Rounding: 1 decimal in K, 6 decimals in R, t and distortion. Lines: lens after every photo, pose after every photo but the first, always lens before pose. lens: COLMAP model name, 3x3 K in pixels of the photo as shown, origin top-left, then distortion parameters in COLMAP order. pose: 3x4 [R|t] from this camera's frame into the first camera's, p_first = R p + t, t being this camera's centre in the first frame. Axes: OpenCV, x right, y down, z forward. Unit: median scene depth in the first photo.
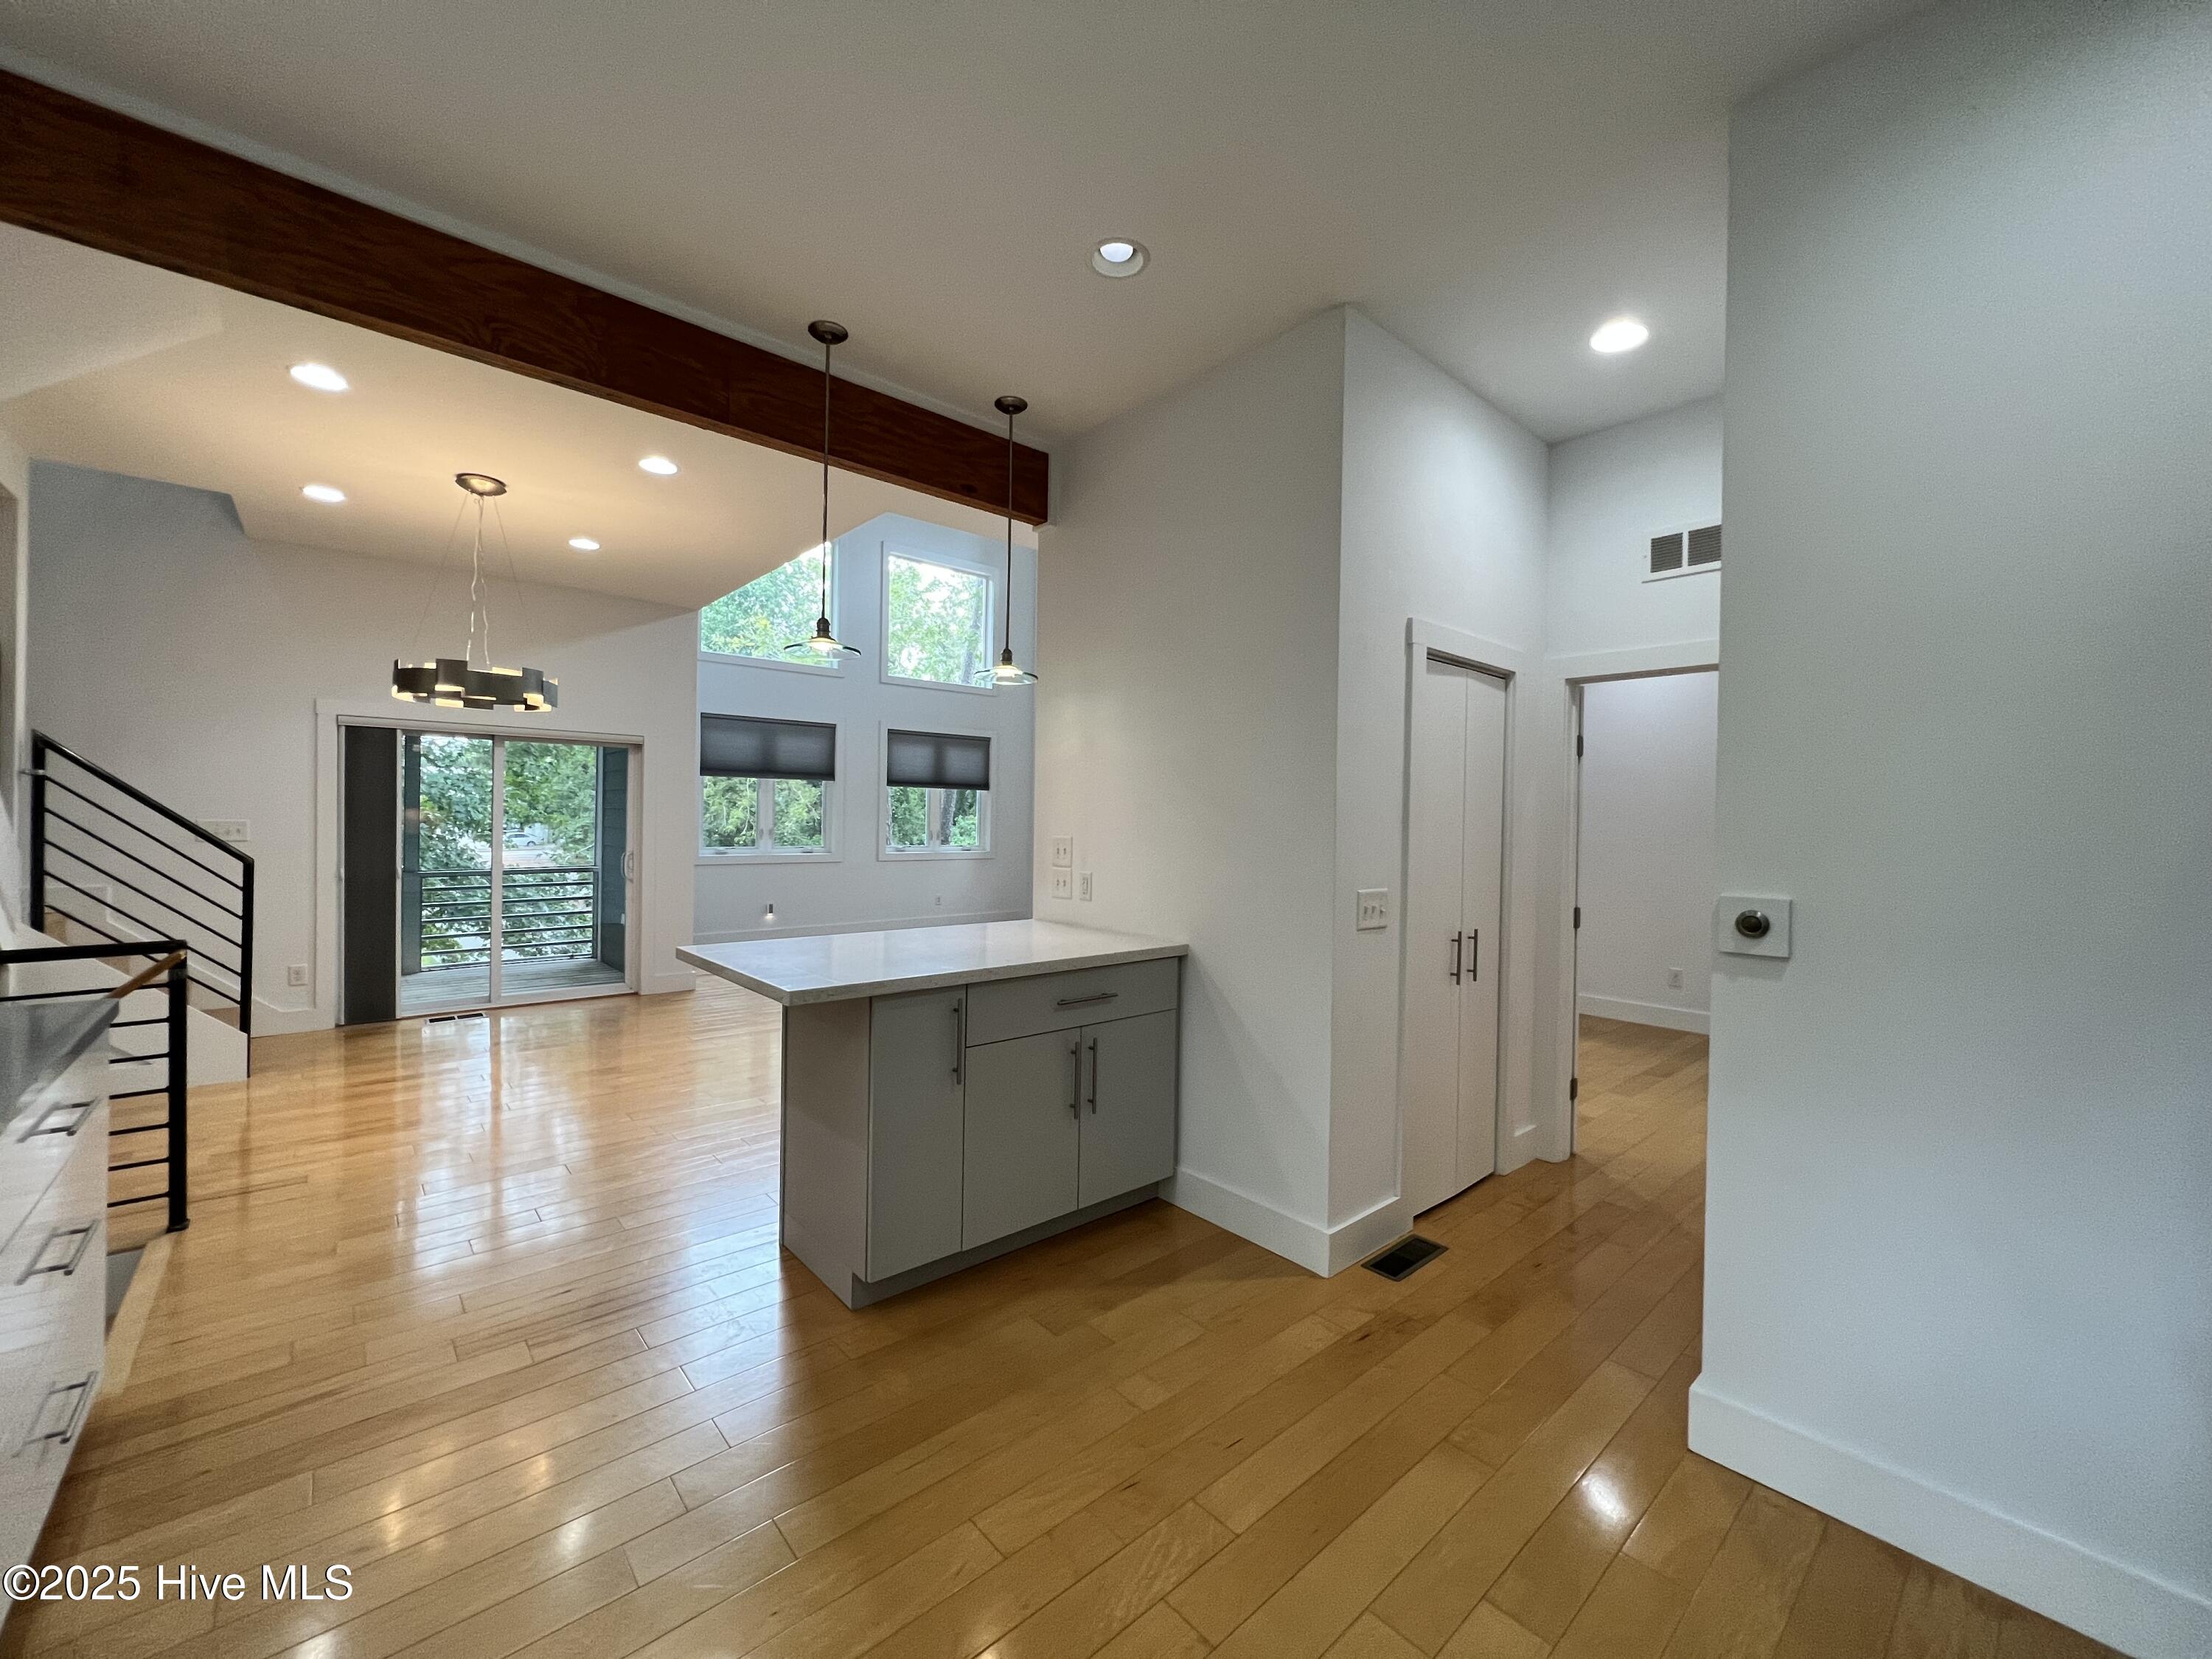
lens RADIAL K [[881.1, 0, 1102.8], [0, 881.1, 827.9], [0, 0, 1]] dist [-0.002525, 0.000486]
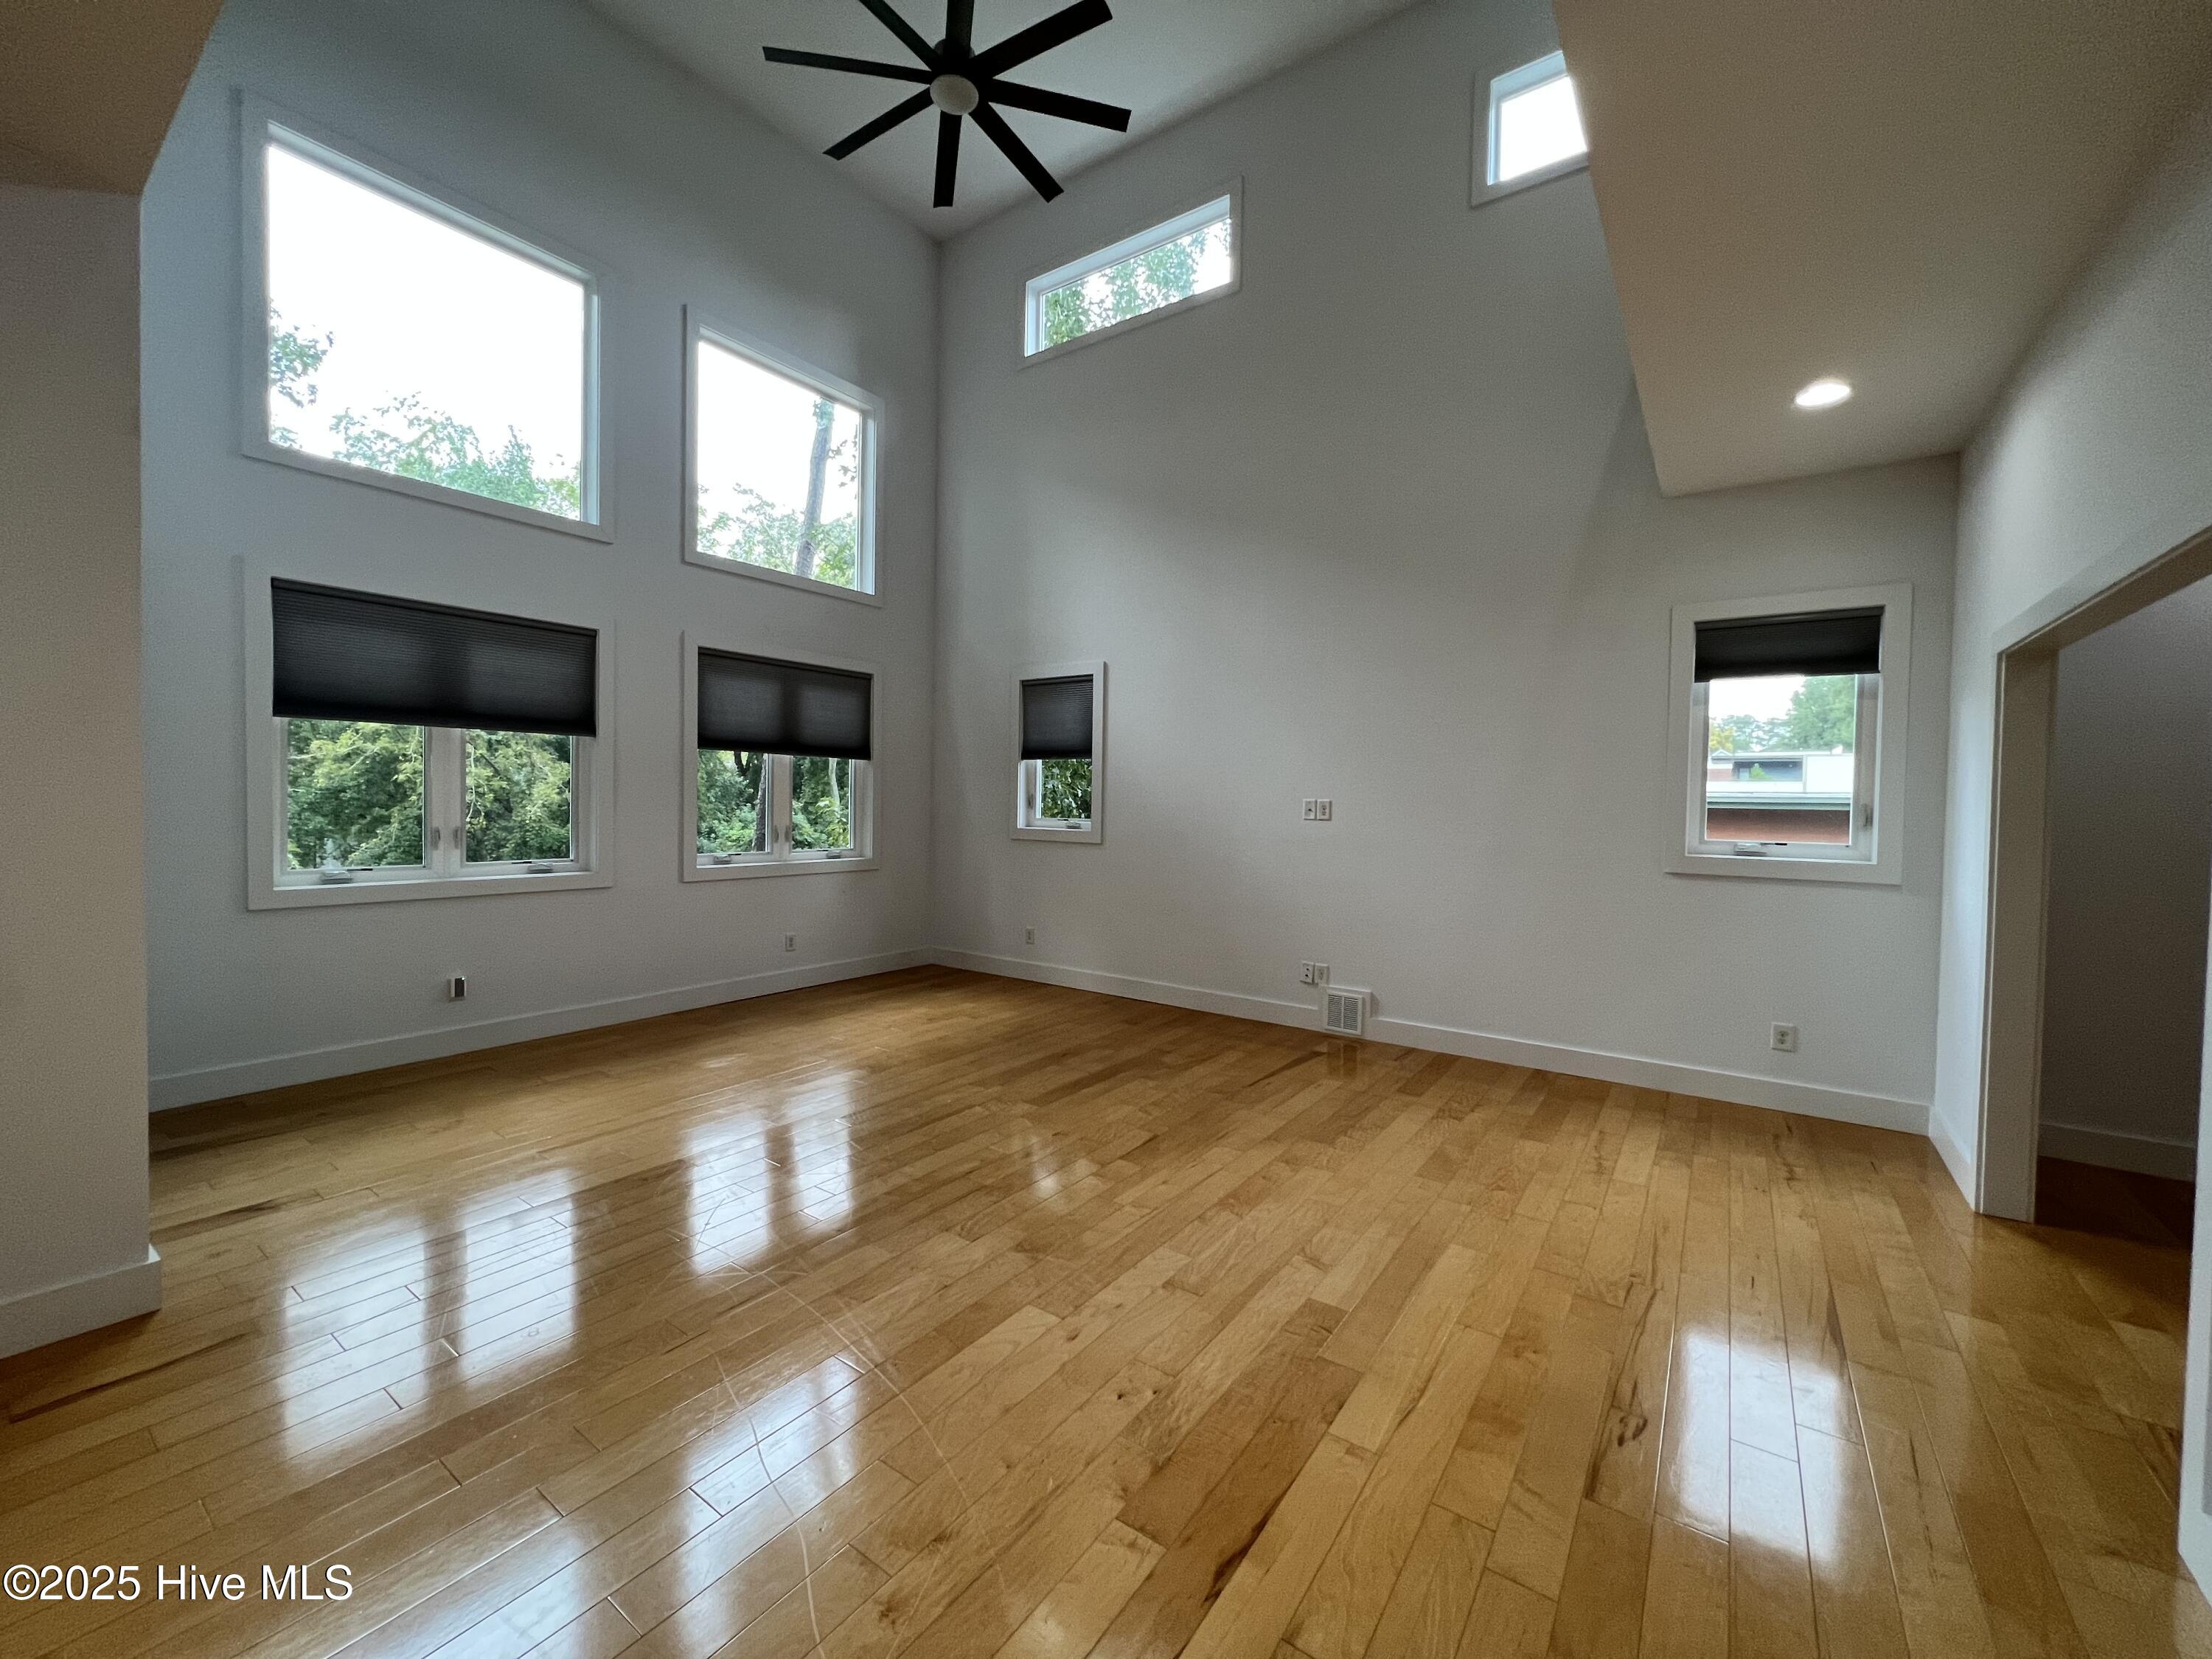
lens RADIAL K [[881.1, 0, 1103.0], [0, 881.1, 825.4], [0, 0, 1]] dist [-0.002525, 0.000486]
pose [[0.974394, -0.007878, 0.224710, -0.113709], [0.003695, 0.999812, 0.019029, -0.007768], [-0.224818, -0.017711, 0.974240, 0.374122]]
